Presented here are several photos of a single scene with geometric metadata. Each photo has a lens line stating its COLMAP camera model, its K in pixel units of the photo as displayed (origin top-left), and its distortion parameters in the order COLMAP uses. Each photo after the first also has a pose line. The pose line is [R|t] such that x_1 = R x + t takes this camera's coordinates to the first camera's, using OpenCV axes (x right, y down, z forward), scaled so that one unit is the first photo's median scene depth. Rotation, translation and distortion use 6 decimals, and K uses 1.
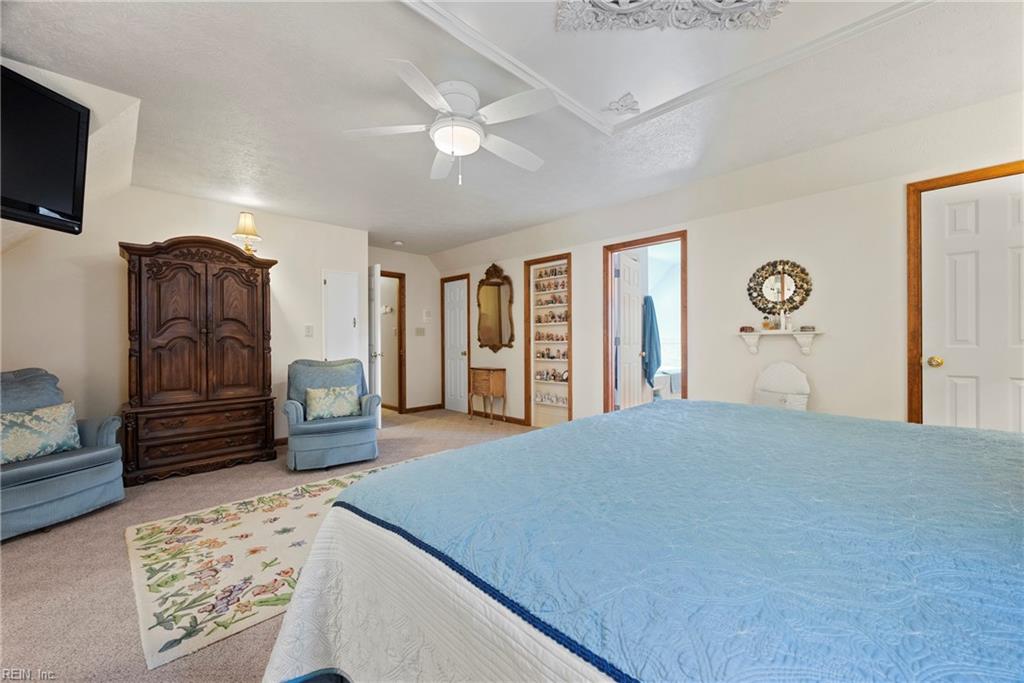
lens RADIAL K [[400.4, 0, 513.3], [0, 400.4, 339.9], [0, 0, 1]] dist [0.000012, -0.000064]
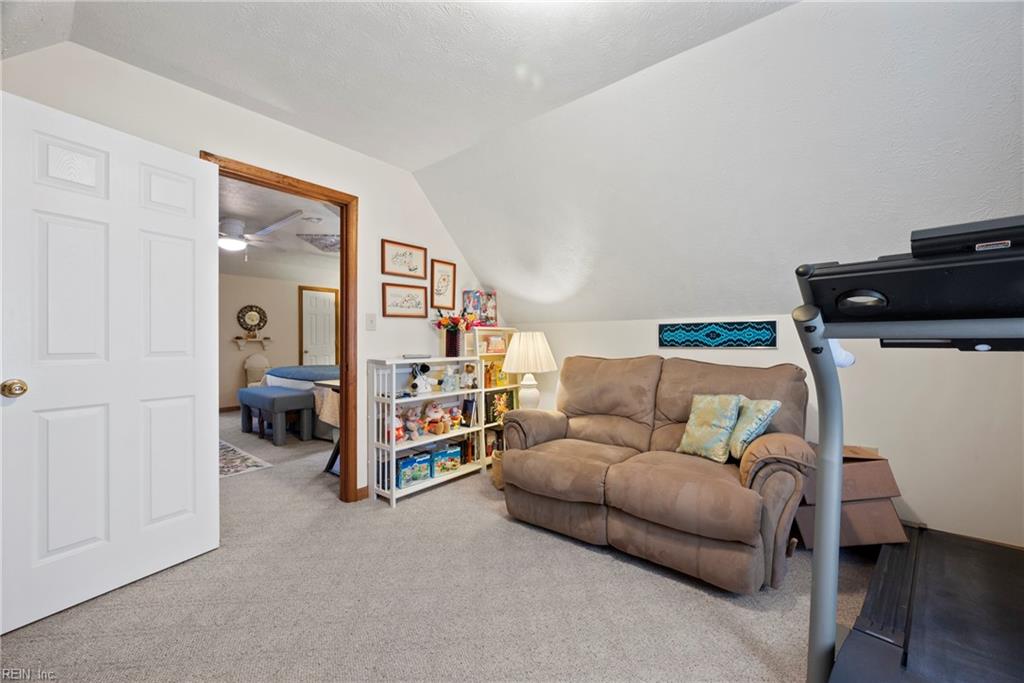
lens RADIAL K [[400.4, 0, 517.7], [0, 400.4, 343.6], [0, 0, 1]] dist [0.000012, -0.000064]
pose [[-0.109997, 0.004799, 0.993920, -1.594144], [0.003022, 0.999985, -0.004494, 0.014085], [-0.993927, 0.002509, -0.110010, -0.136283]]
